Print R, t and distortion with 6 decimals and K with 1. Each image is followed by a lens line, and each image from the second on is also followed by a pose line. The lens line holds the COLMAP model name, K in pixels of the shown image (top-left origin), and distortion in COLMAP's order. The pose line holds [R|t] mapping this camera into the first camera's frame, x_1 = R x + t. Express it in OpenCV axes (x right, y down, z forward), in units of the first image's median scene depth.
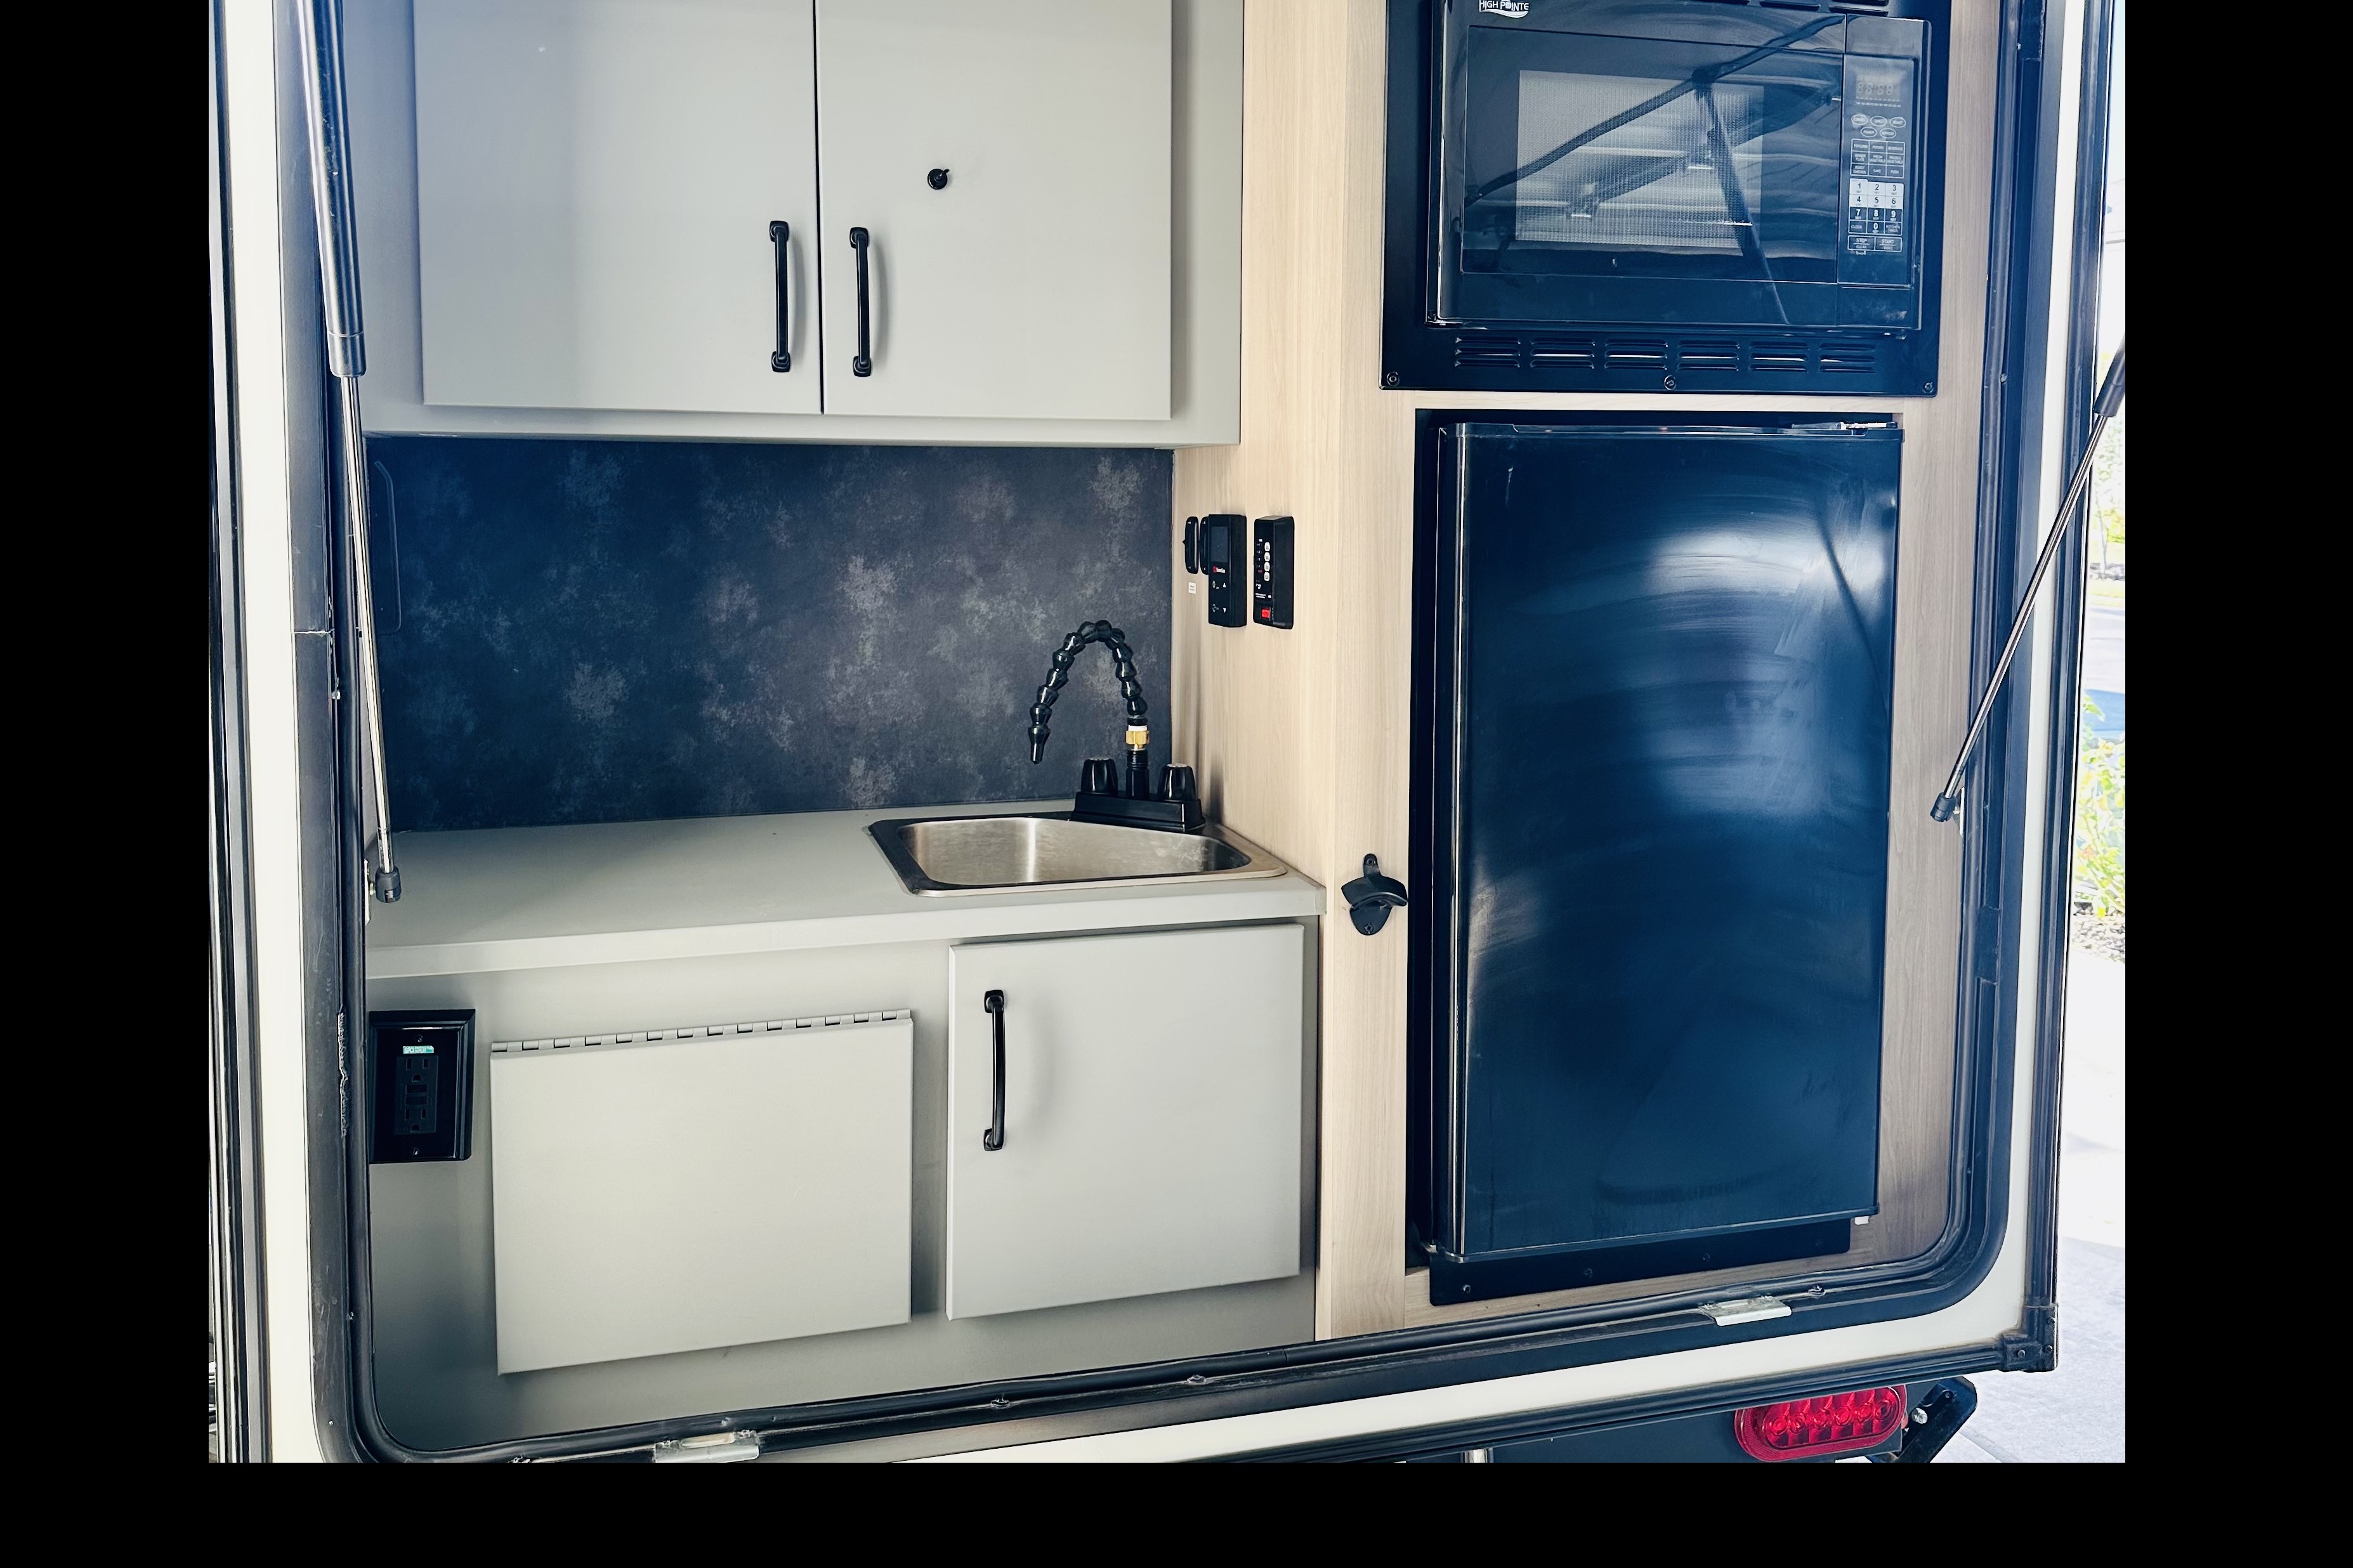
lens RADIAL K [[1824.3, 0, 1200.9], [0, 1824.3, 591.3], [0, 0, 1]] dist [0.009533, 0.005554]
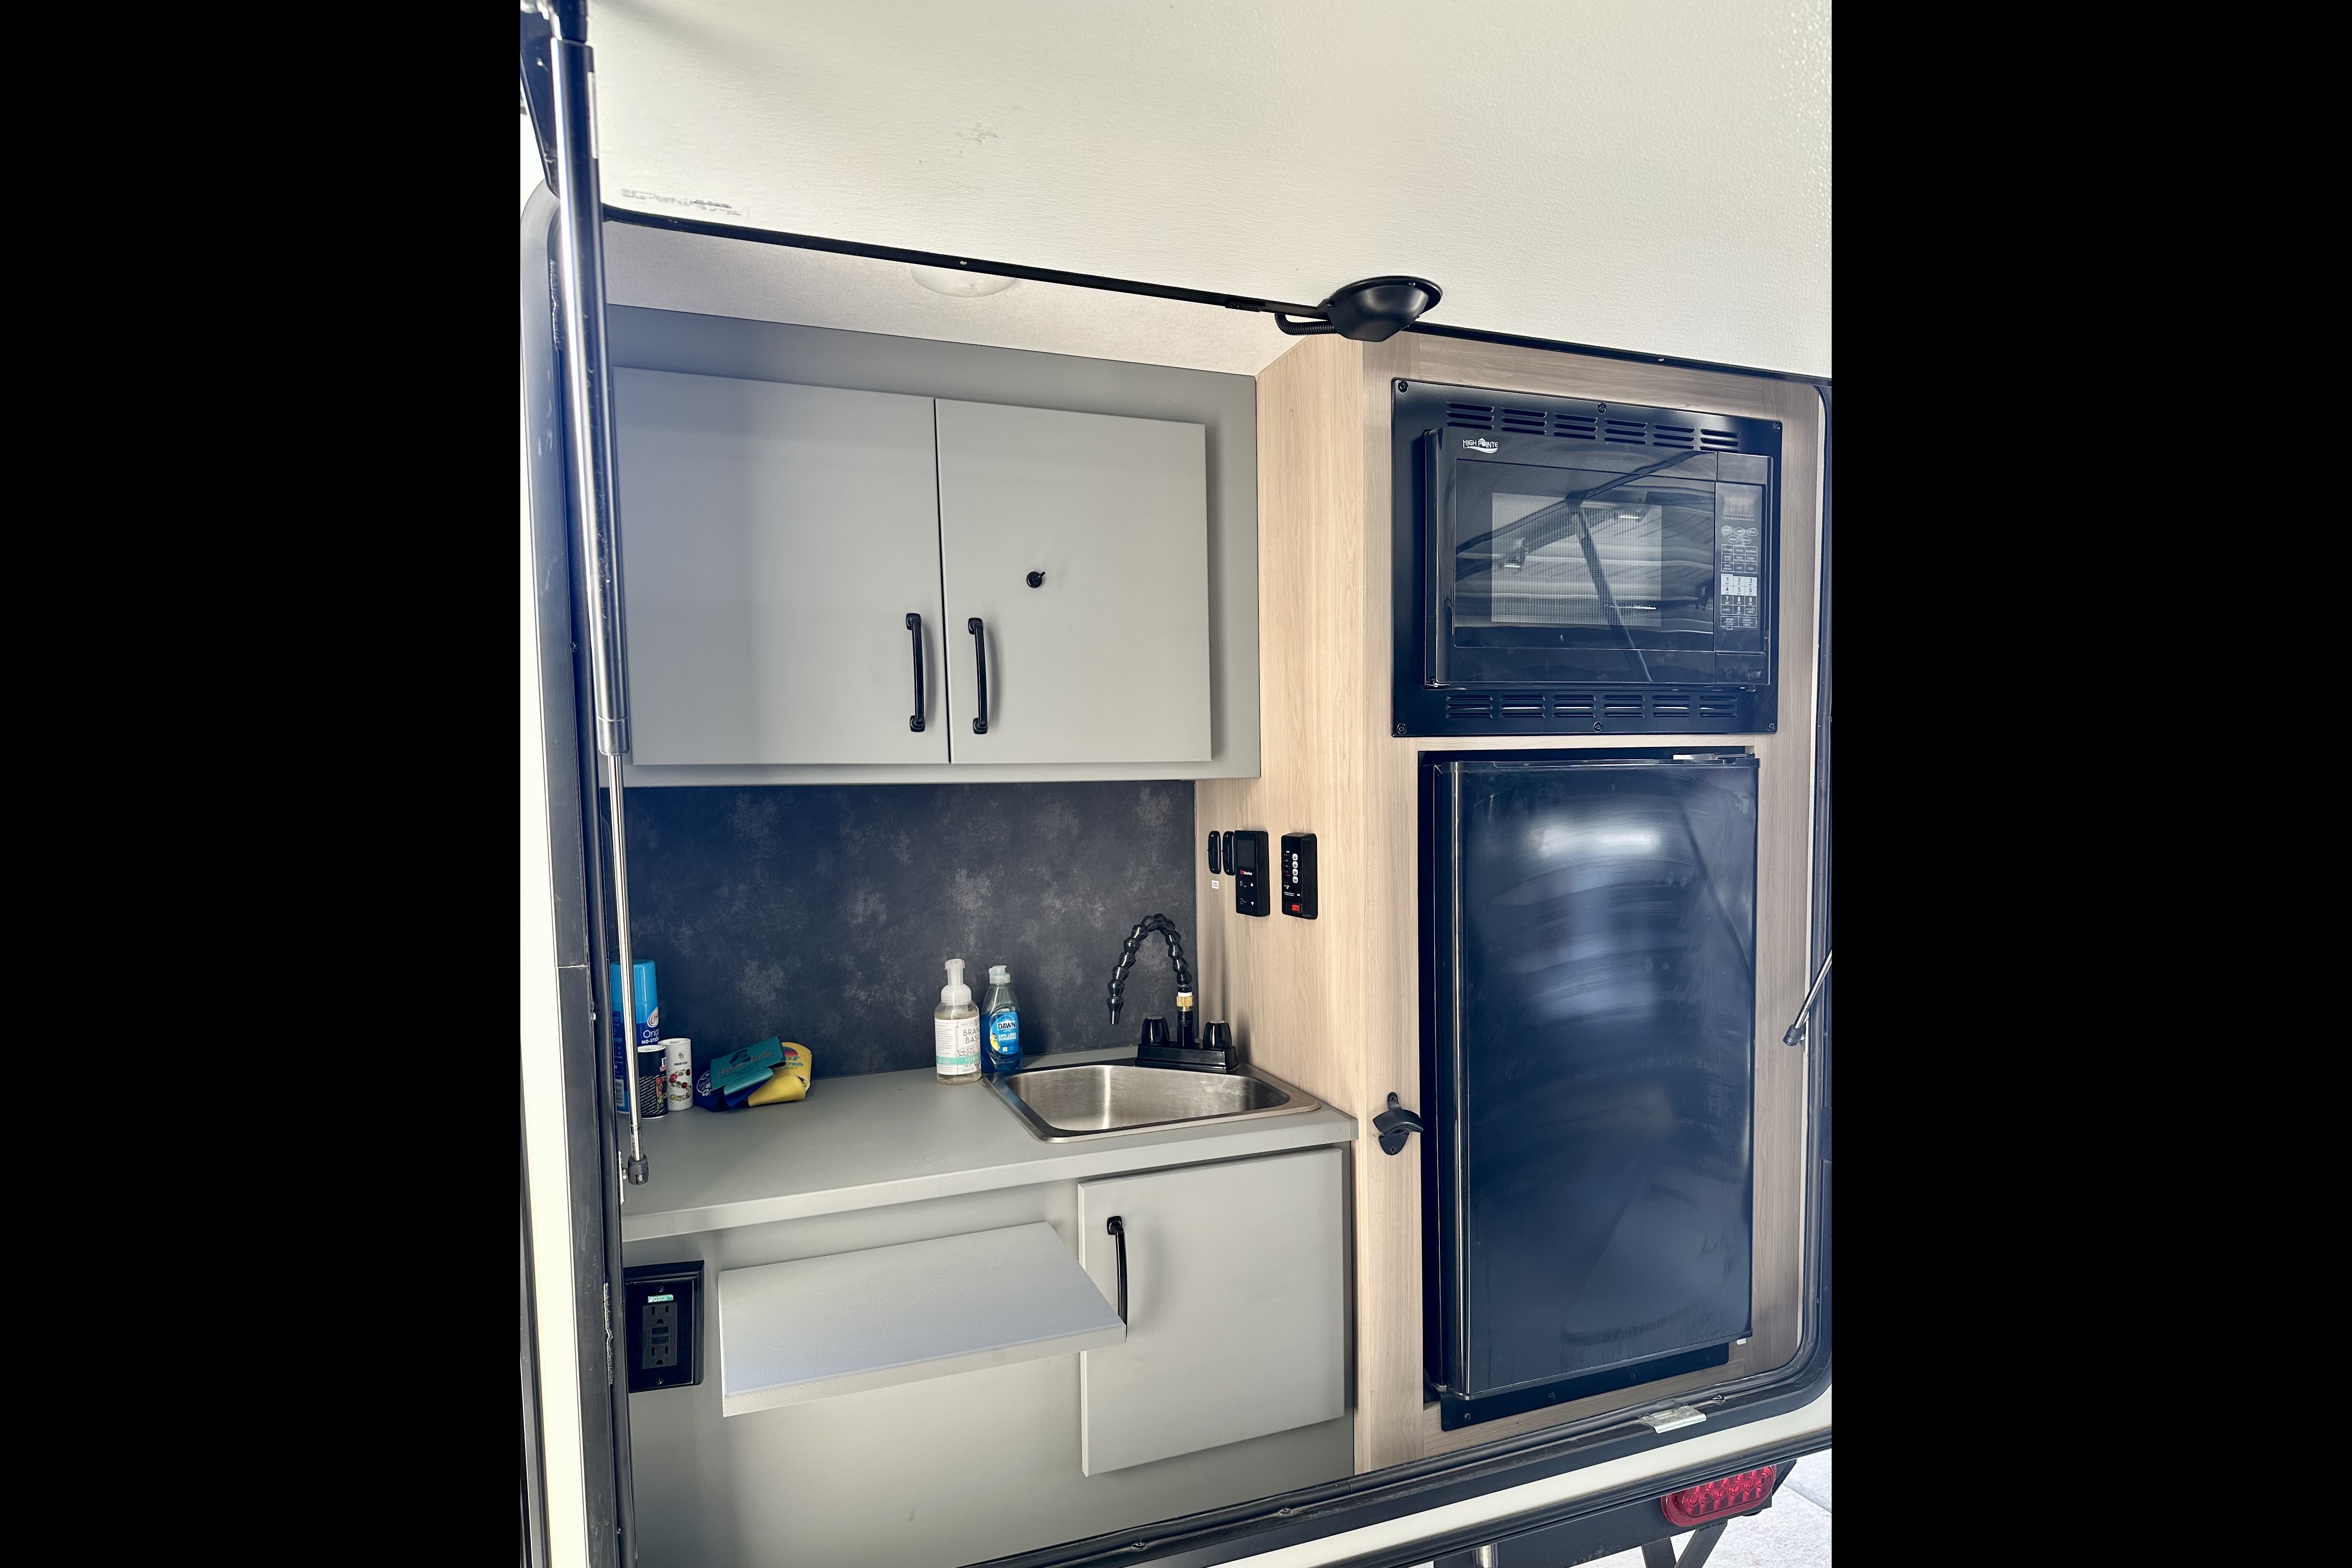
lens RADIAL K [[1249.7, 0, 1208.2], [0, 1249.7, 854.4], [0, 0, 1]] dist [0.003534, -0.000083]
pose [[0.995465, -0.027702, 0.091003, -0.109876], [0.027745, 0.999615, 0.000791, -0.029238], [-0.090990, 0.001738, 0.995850, 0.113952]]
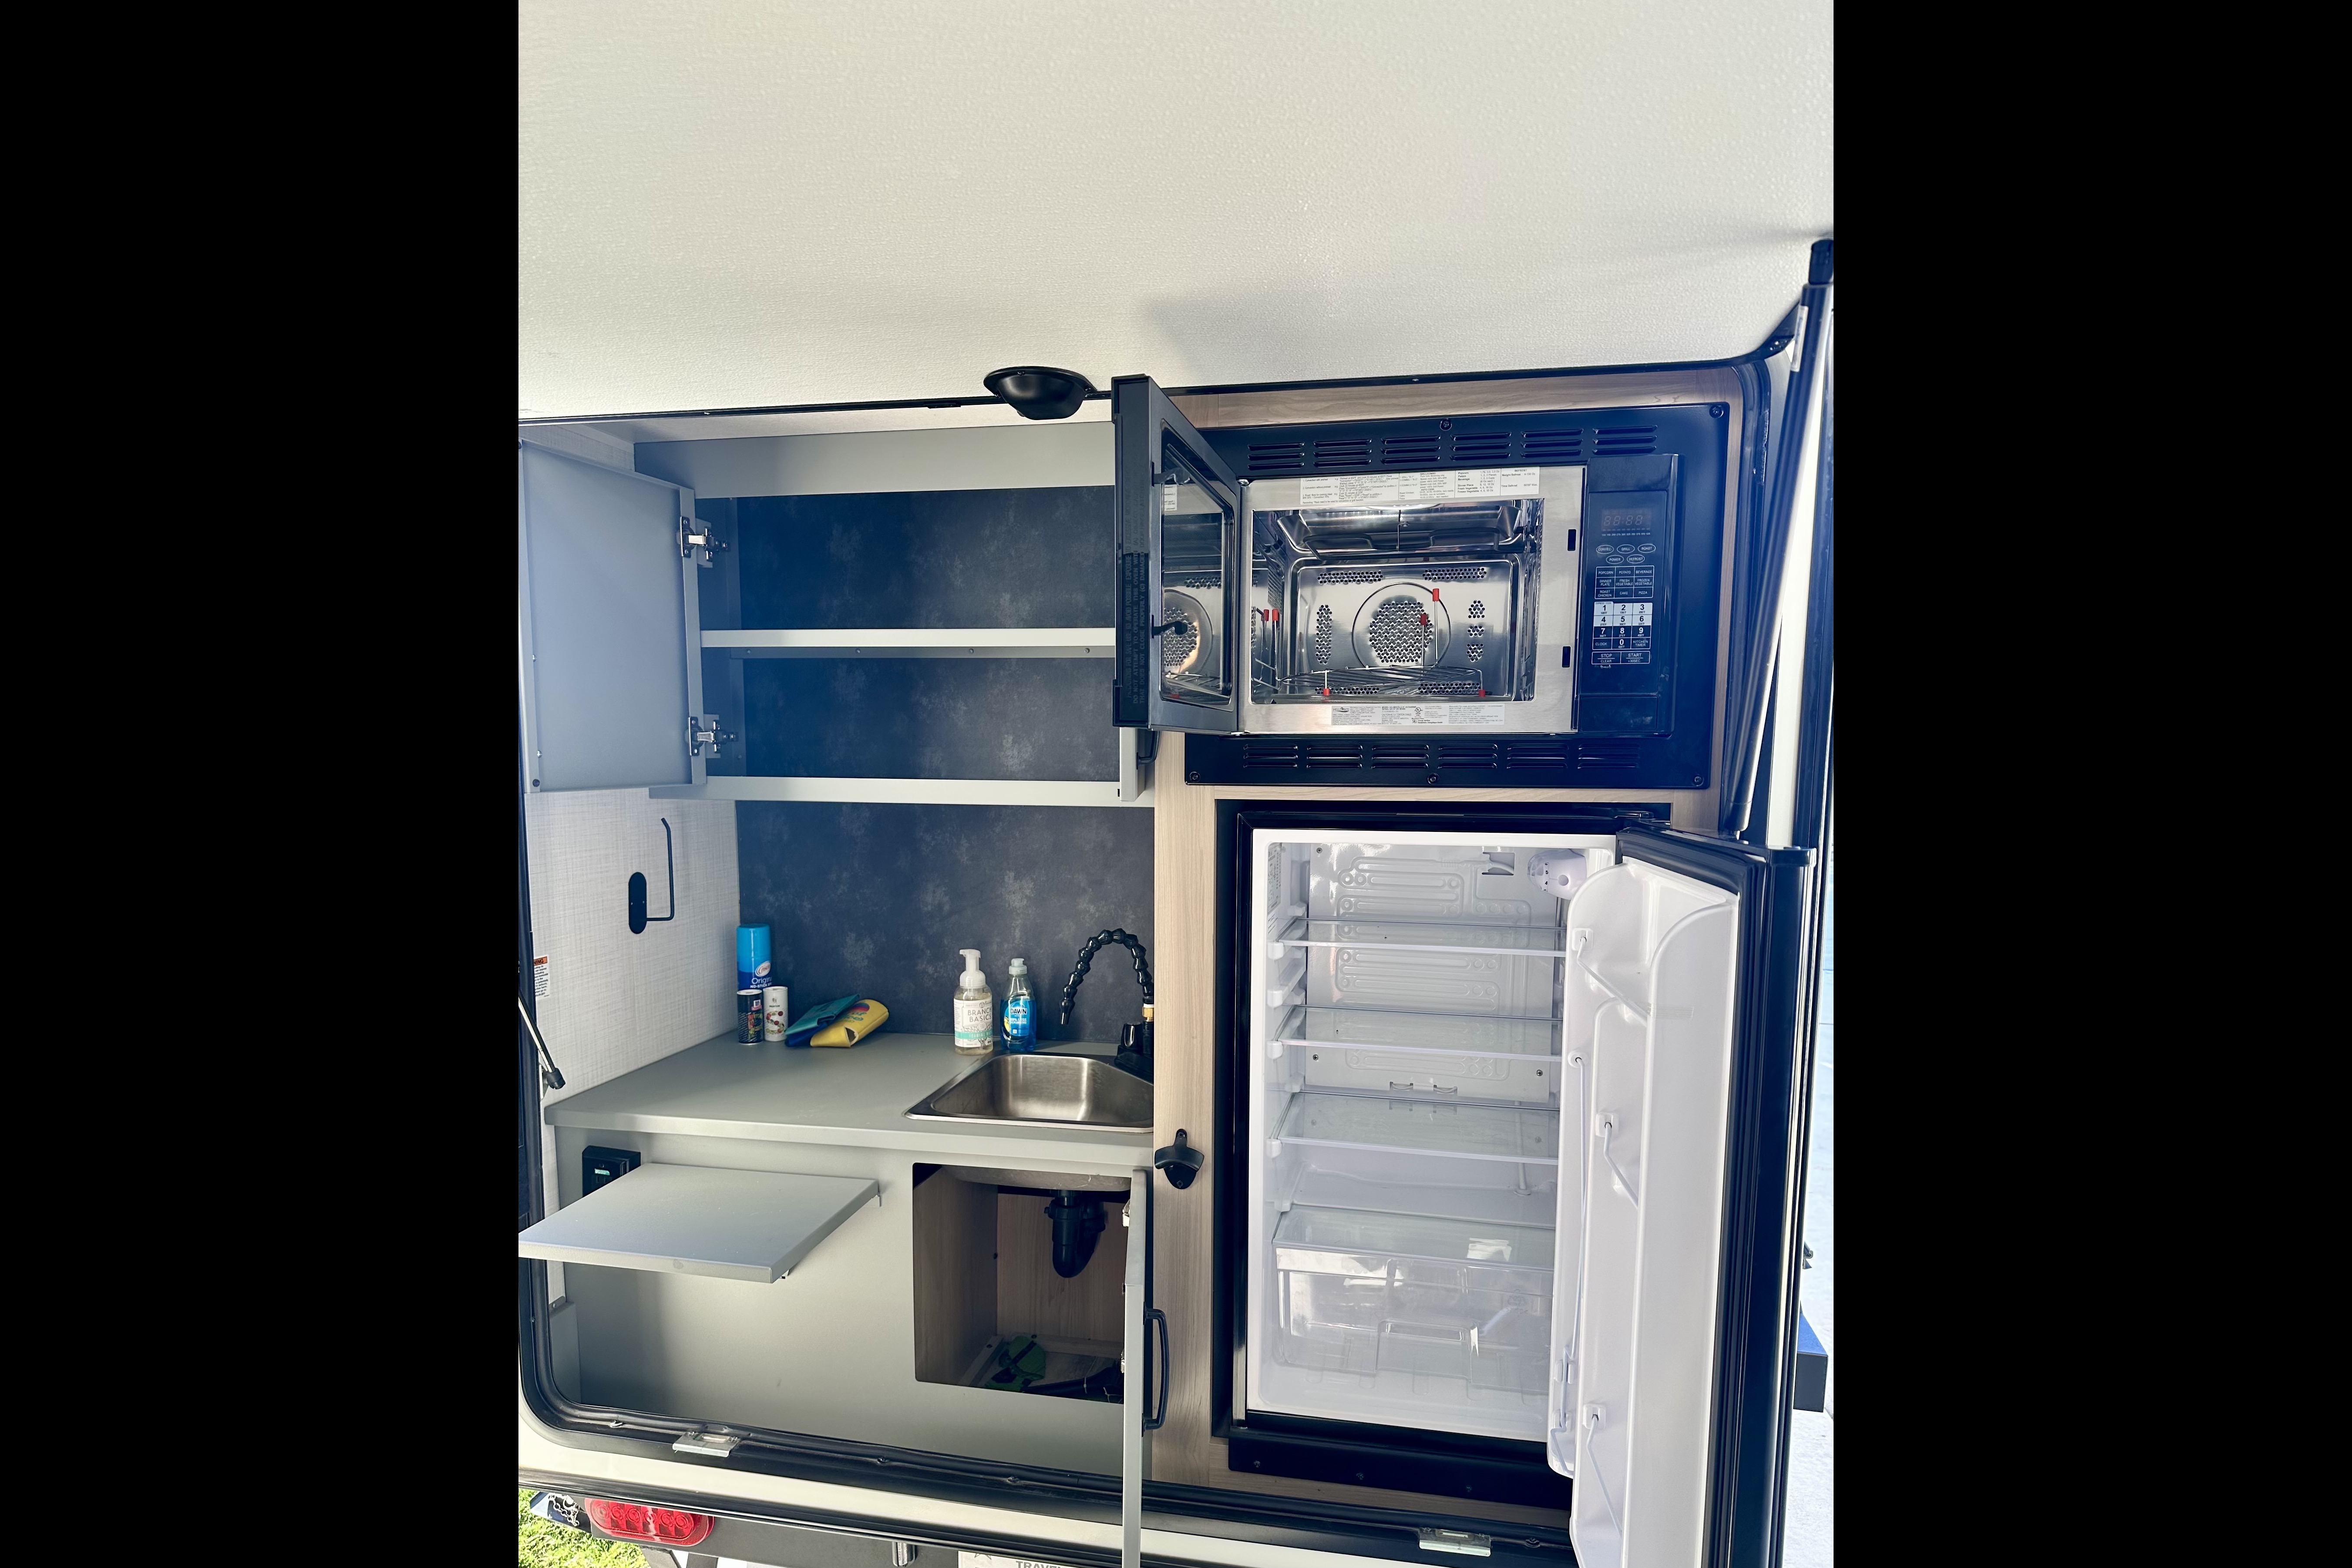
lens RADIAL K [[1249.6, 0, 1208.2], [0, 1249.6, 854.4], [0, 0, 1]] dist [0.003534, -0.000083]
pose [[0.887197, 0.041758, -0.459497, 0.501118], [-0.026680, 0.998873, 0.039260, -0.090878], [0.460618, -0.022572, 0.887311, 0.187049]]
